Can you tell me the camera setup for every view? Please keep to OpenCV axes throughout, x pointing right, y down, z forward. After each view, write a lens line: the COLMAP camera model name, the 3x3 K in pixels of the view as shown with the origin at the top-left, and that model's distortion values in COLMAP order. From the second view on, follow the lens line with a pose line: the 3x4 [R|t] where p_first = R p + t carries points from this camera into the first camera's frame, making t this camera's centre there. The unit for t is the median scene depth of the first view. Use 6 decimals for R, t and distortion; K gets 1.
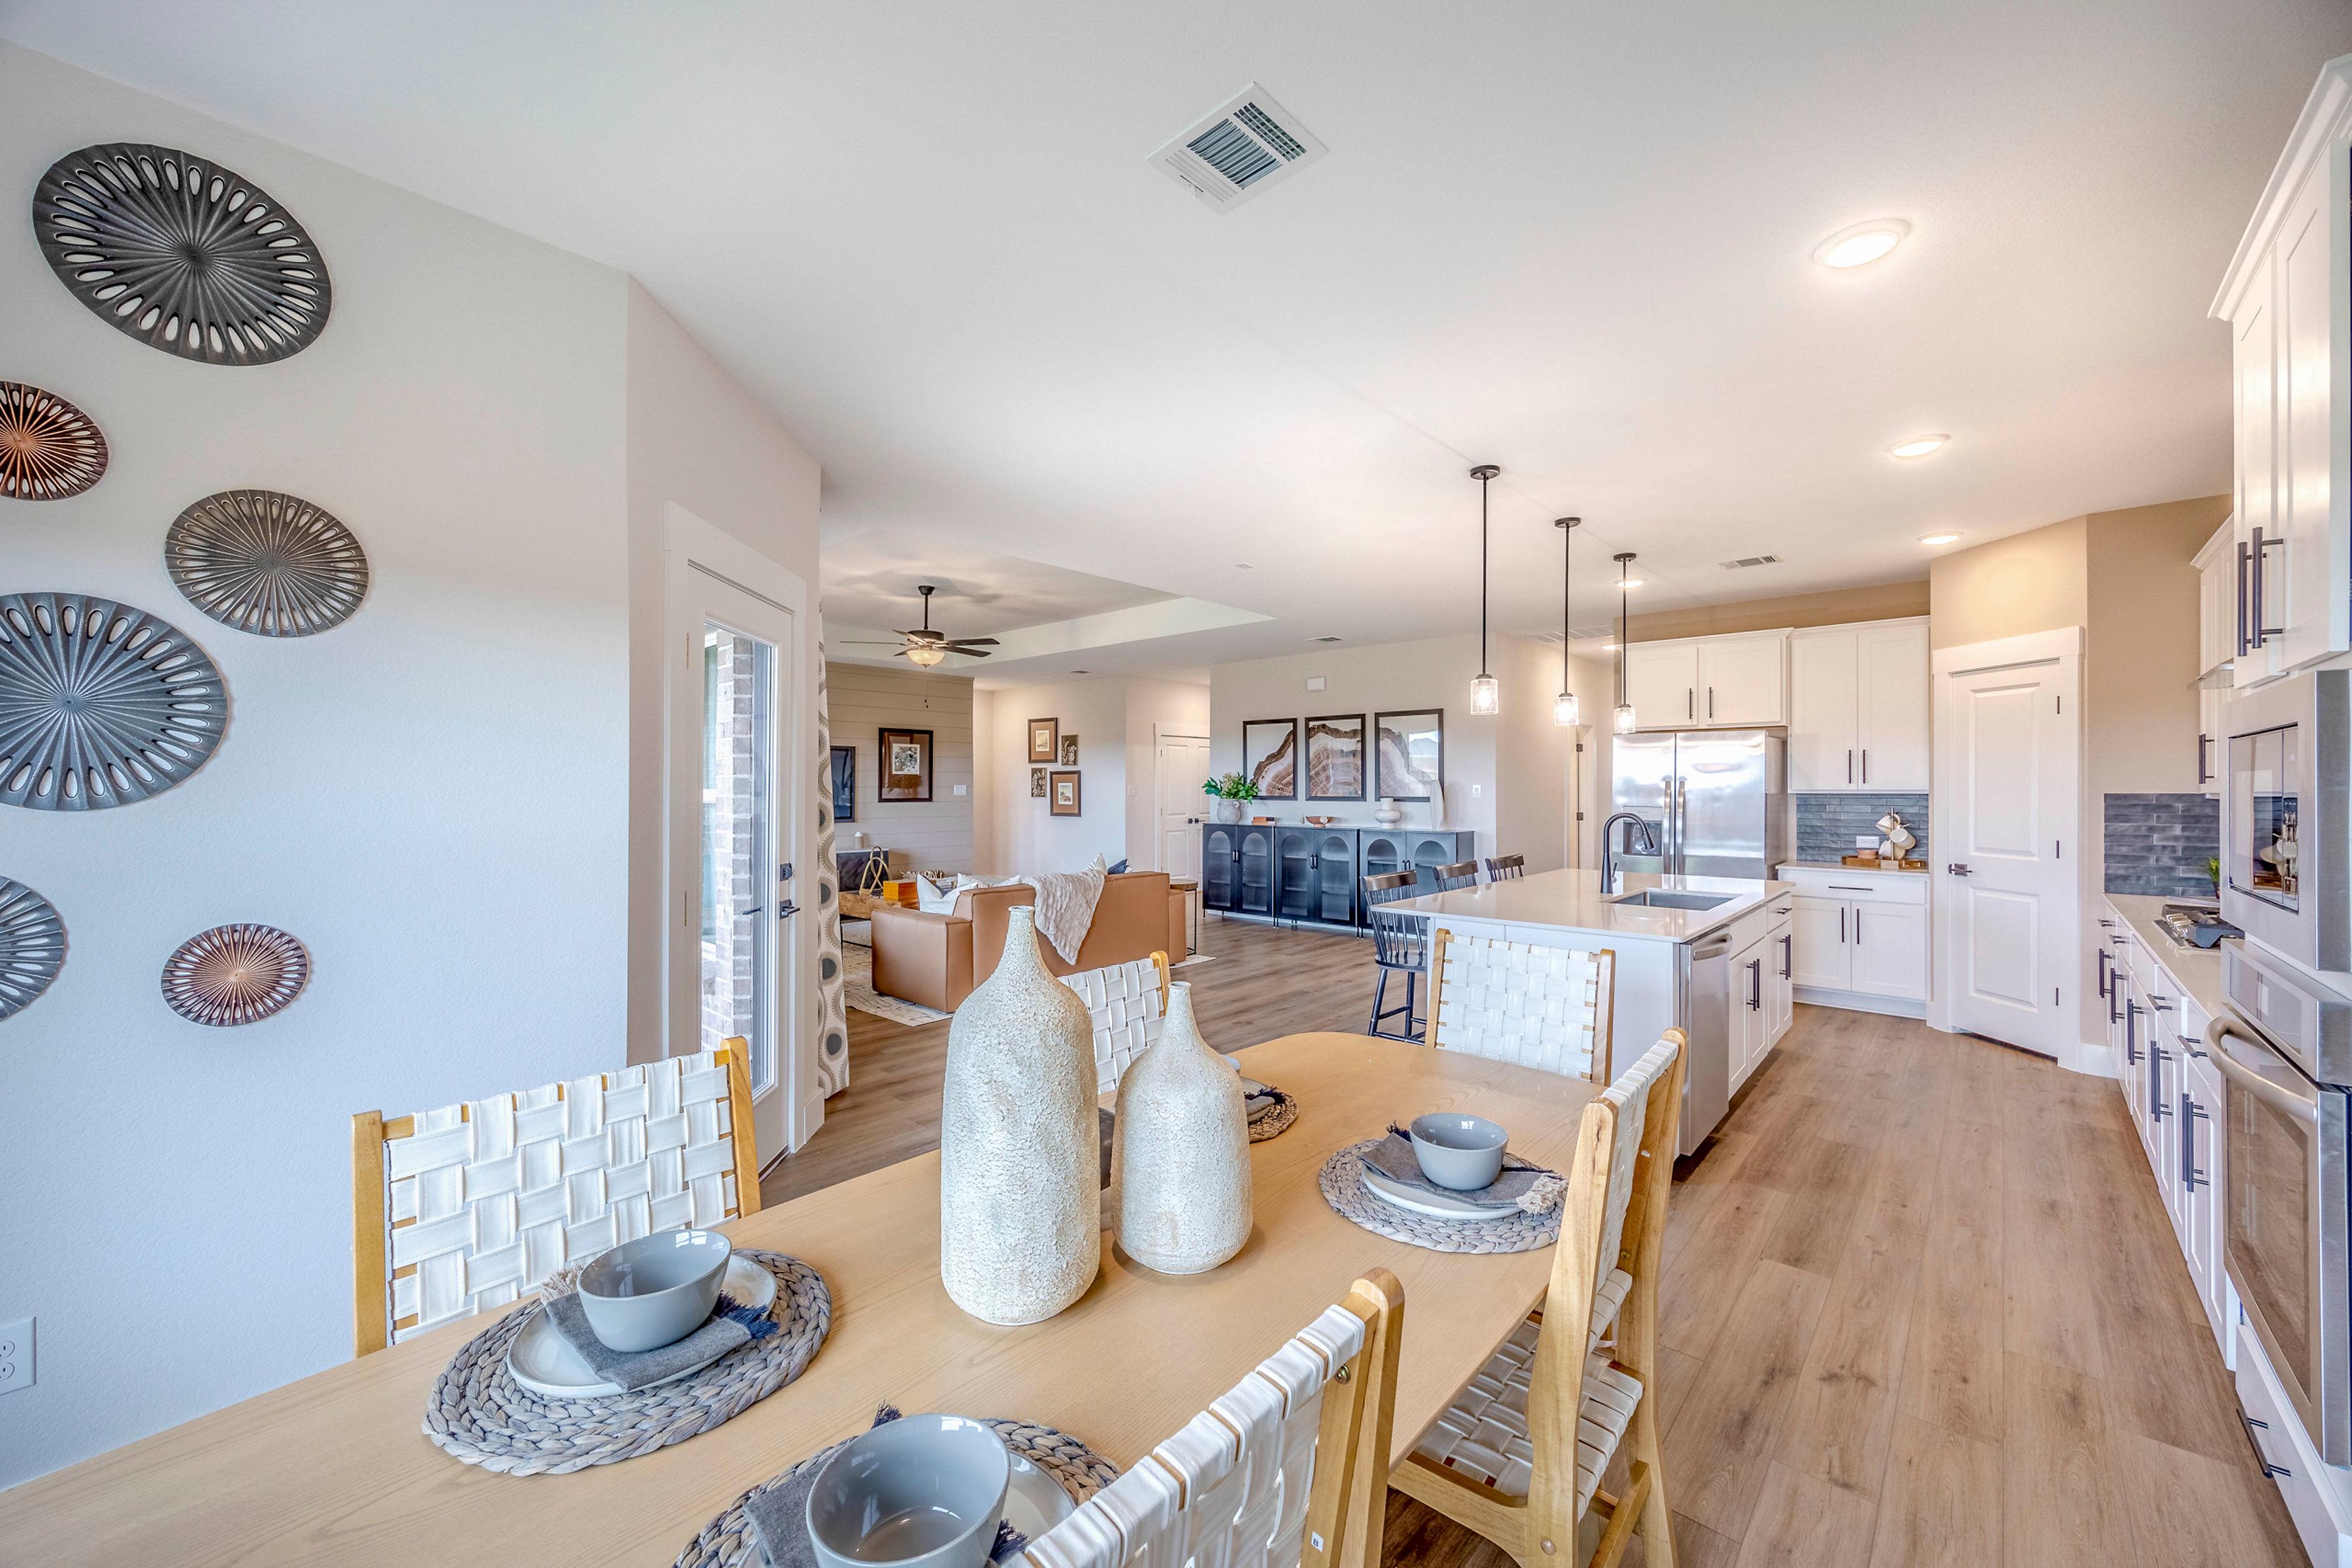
lens RADIAL K [[906.1, 0, 1176.8], [0, 906.1, 780.2], [0, 0, 1]] dist [0.000053, 0.000104]
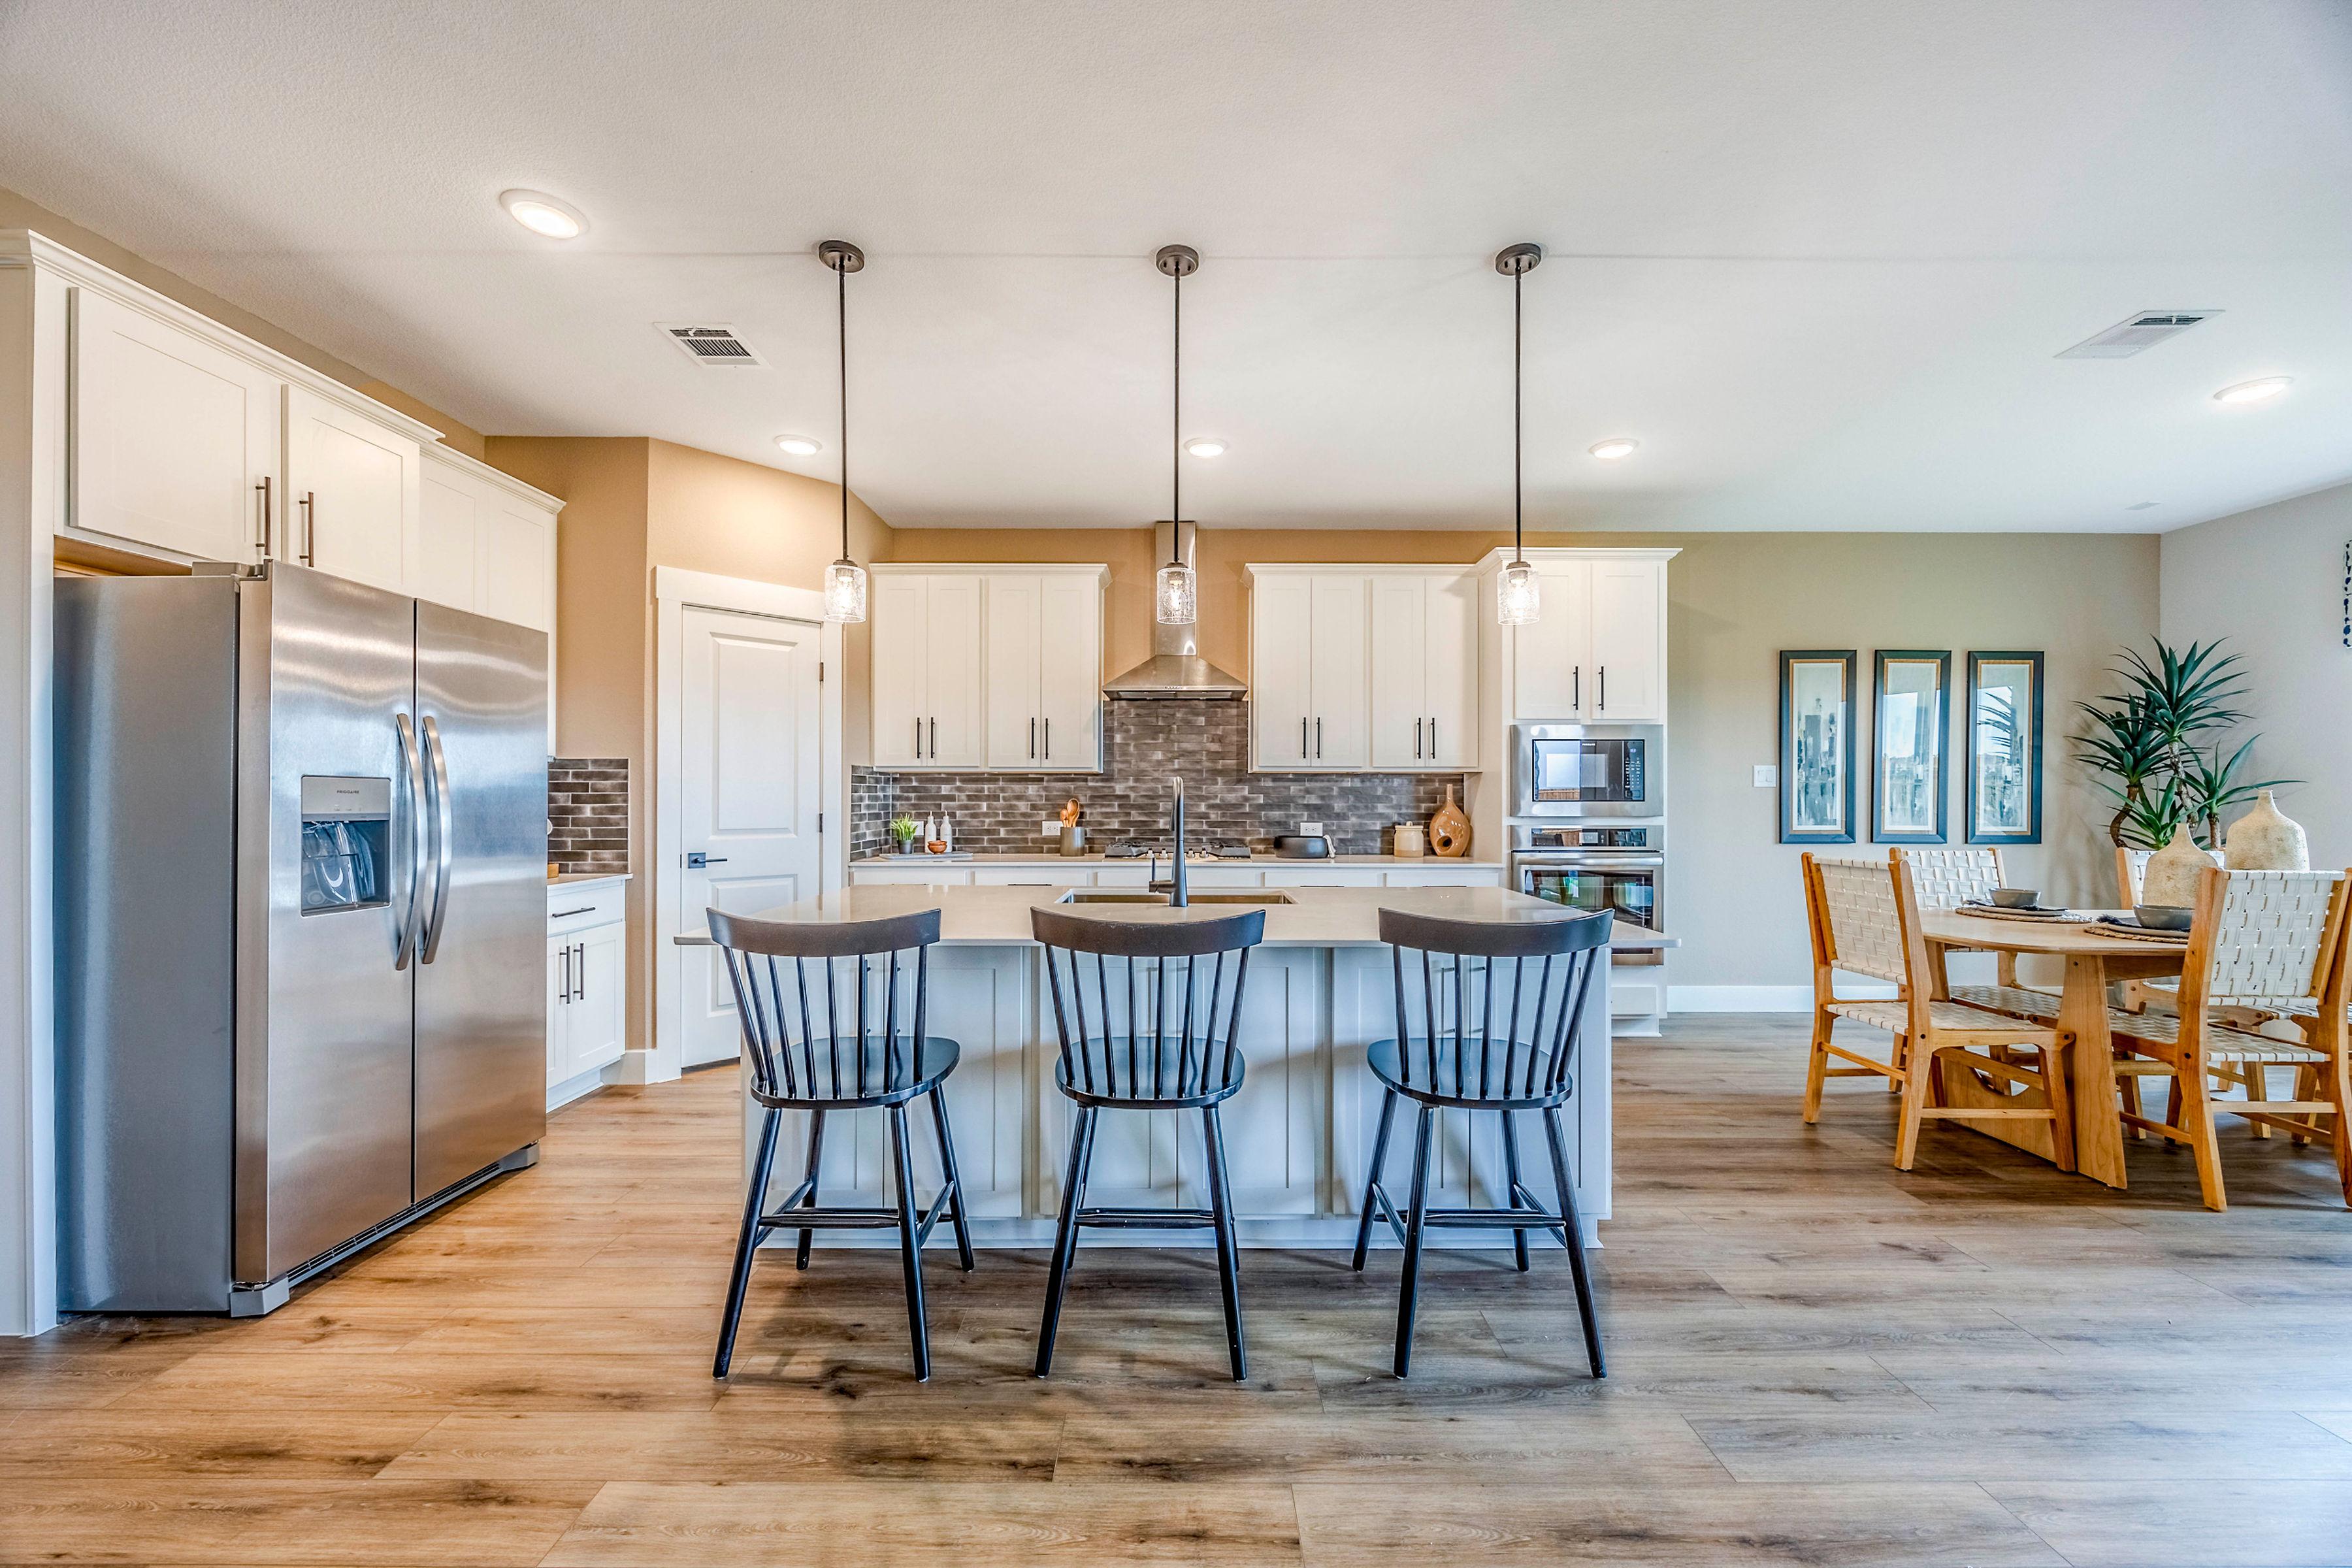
lens RADIAL K [[906.1, 0, 1186.4], [0, 906.1, 806.6], [0, 0, 1]] dist [0.000053, 0.000104]
pose [[-0.686123, -0.013601, 0.727358, 0.017952], [-0.006869, 0.999902, 0.012217, 0.046555], [-0.727453, 0.003386, -0.686149, 1.432985]]
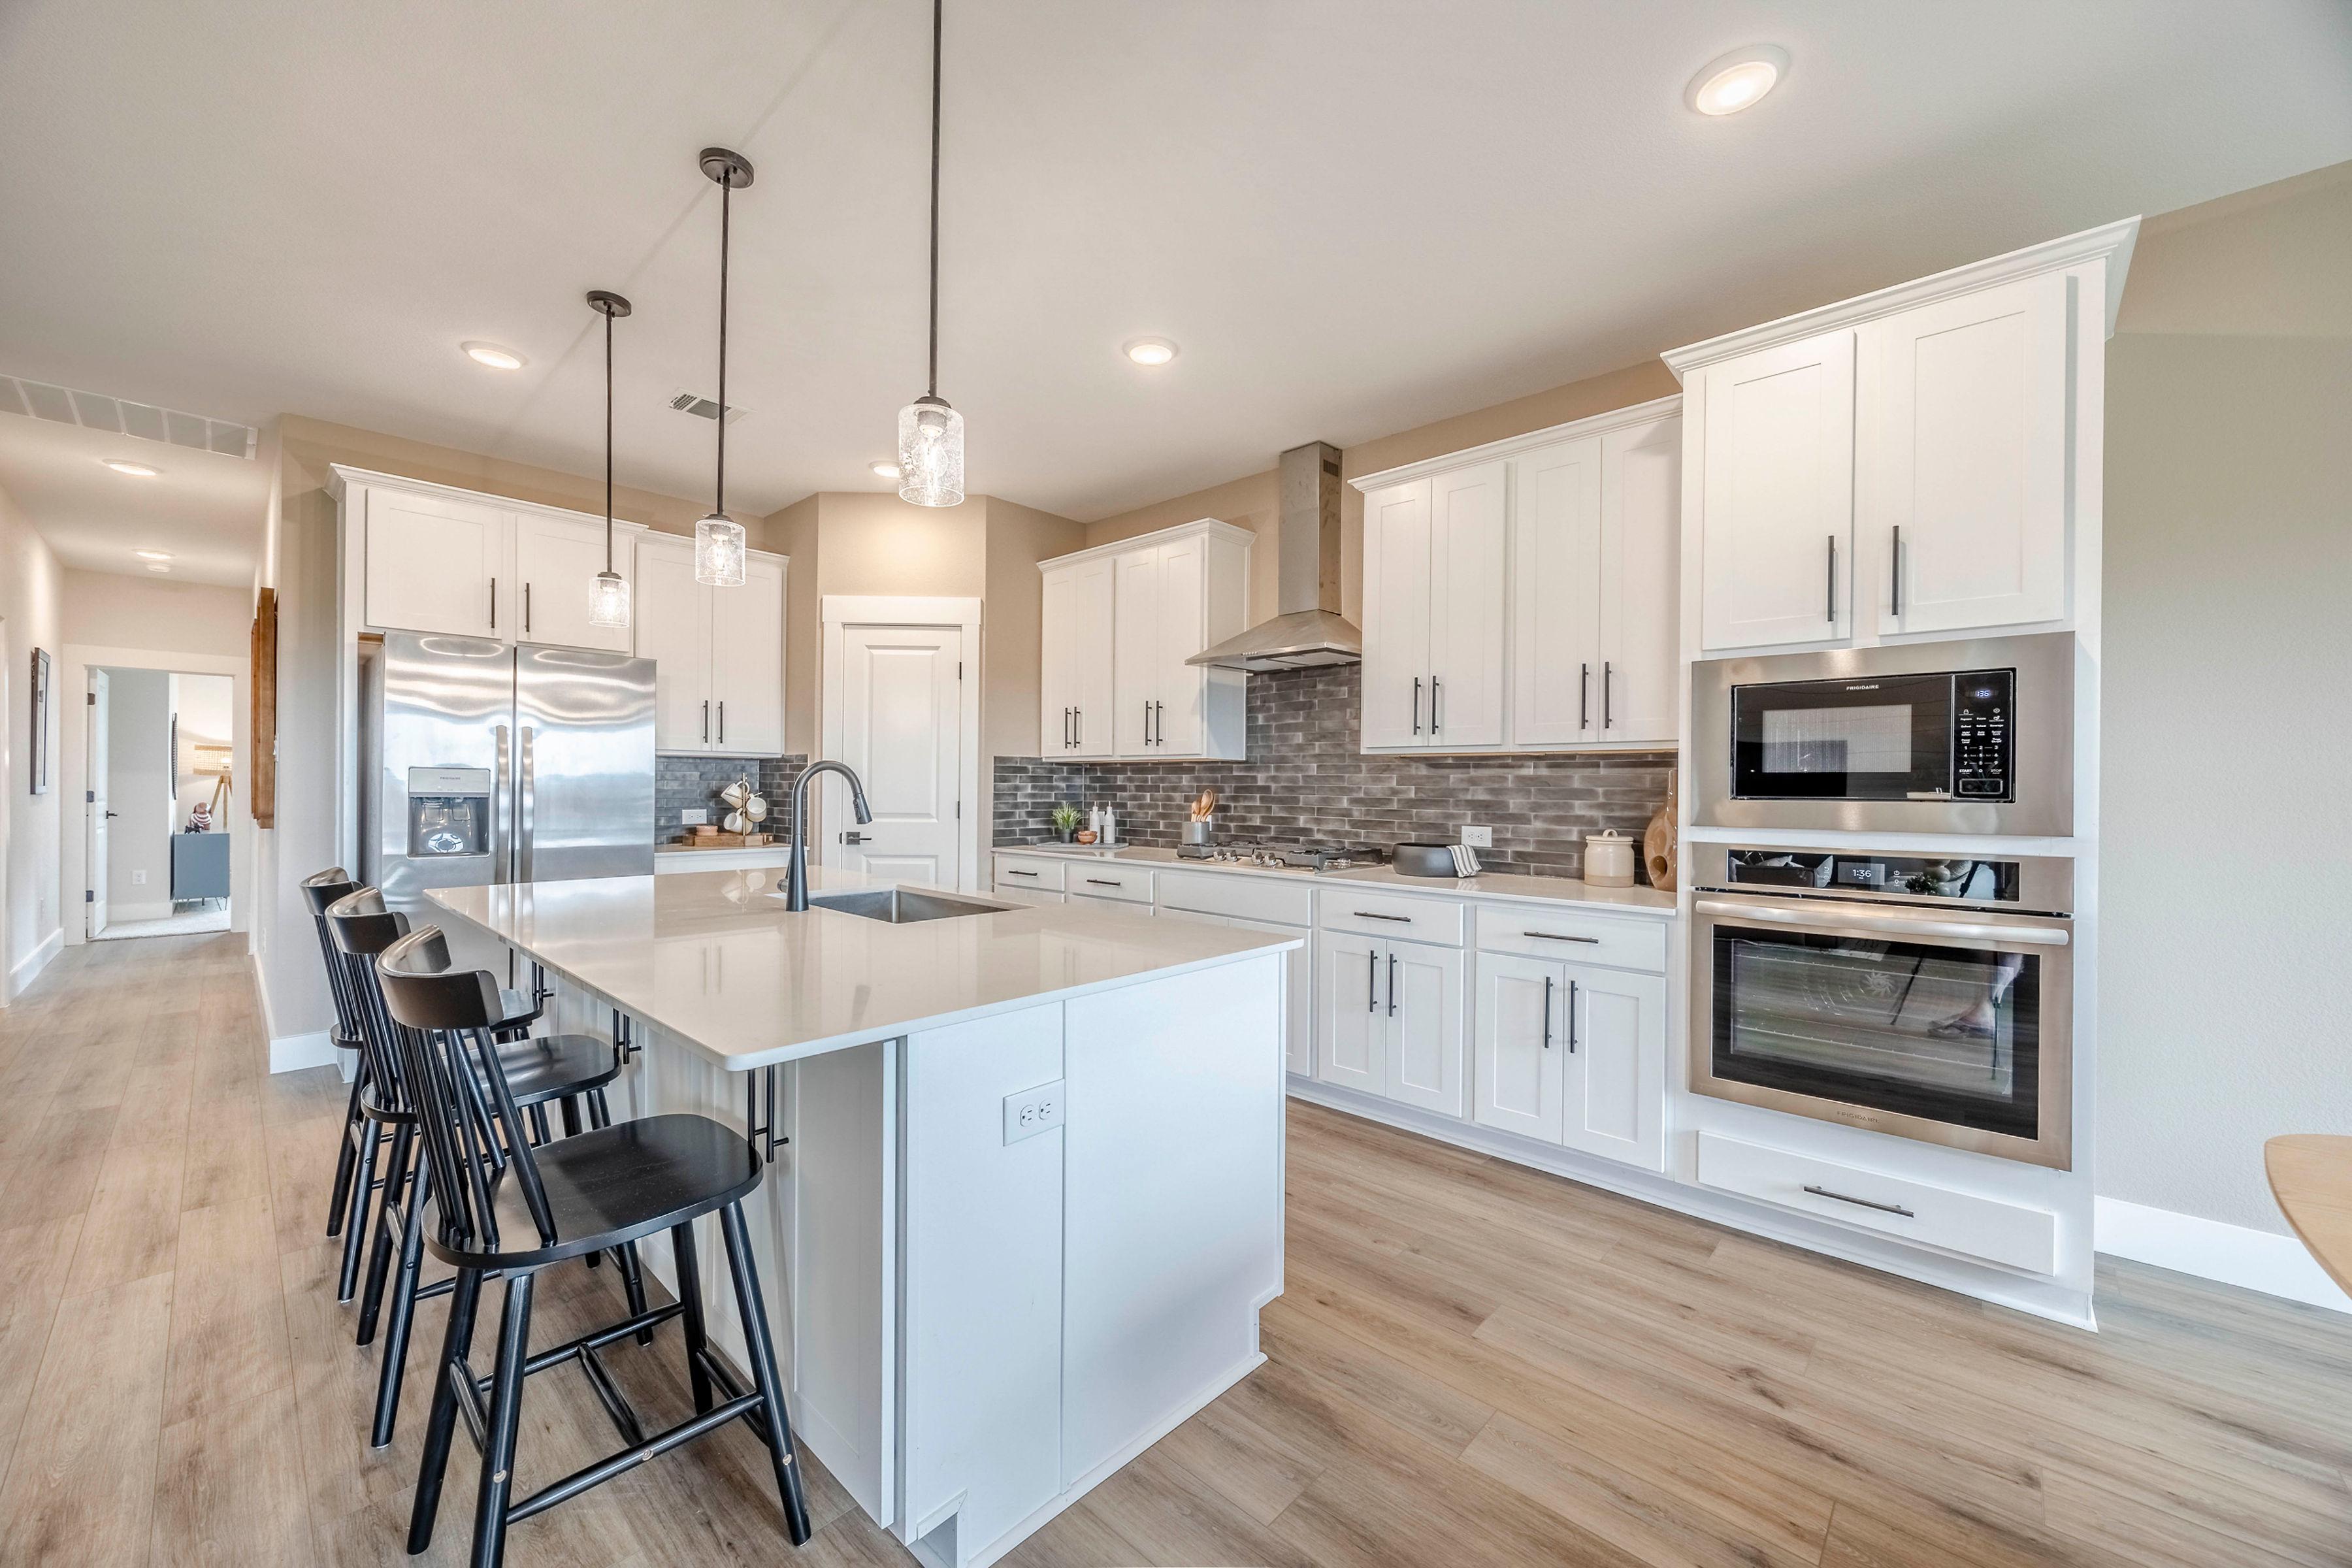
lens RADIAL K [[906.1, 0, 1171.7], [0, 906.1, 789.4], [0, 0, 1]] dist [0.000053, 0.000104]
pose [[0.002743, -0.006091, 0.999978, -0.064639], [-0.012890, 0.999898, 0.006125, 0.045431], [-0.999913, -0.012906, 0.002665, 0.786999]]
